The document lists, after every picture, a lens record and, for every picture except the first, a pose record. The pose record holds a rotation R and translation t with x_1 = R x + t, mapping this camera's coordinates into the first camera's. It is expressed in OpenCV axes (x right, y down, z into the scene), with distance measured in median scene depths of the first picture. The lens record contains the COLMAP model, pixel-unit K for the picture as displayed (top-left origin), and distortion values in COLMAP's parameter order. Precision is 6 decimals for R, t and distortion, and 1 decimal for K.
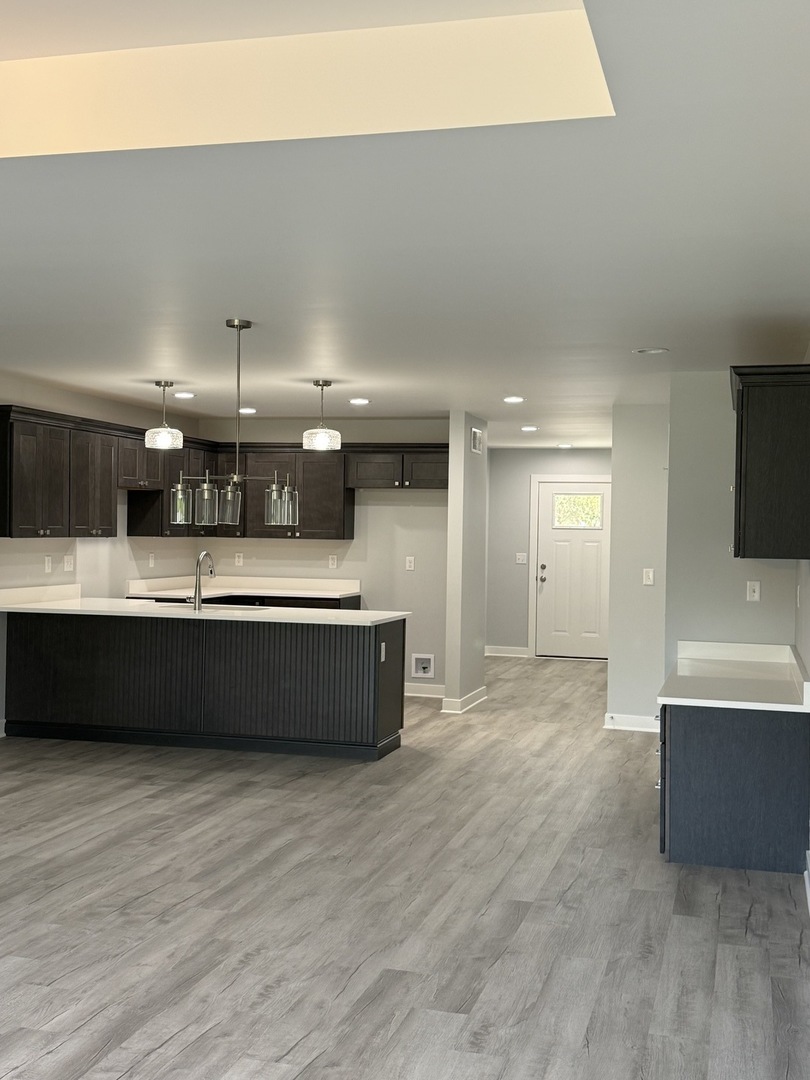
lens RADIAL K [[1251.6, 0, 405.0], [0, 1251.6, 540.0], [0, 0, 1]] dist [0.183950, -0.390638]
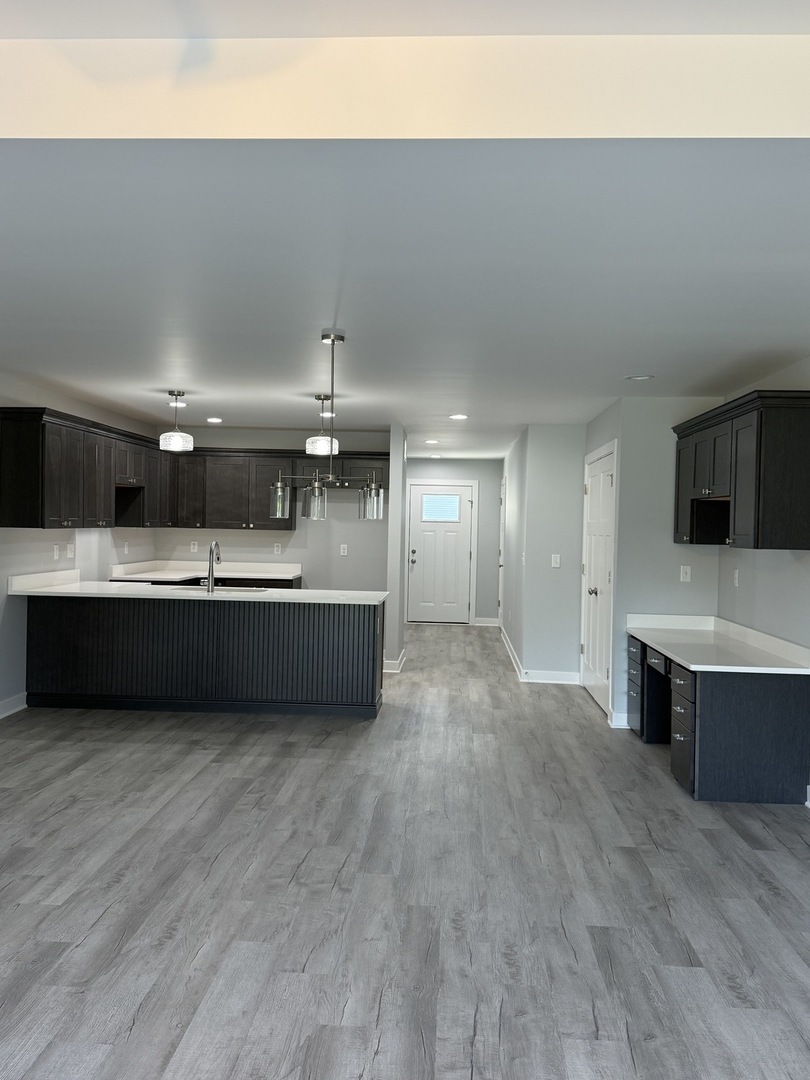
lens RADIAL K [[949.6, 0, 405.0], [0, 949.6, 540.0], [0, 0, 1]] dist [0.145417, -0.267922]
pose [[0.977256, 0.001087, 0.212058, -0.194950], [-0.003587, 0.999929, 0.011407, -0.002709], [-0.212031, -0.011908, 0.977190, 0.124333]]
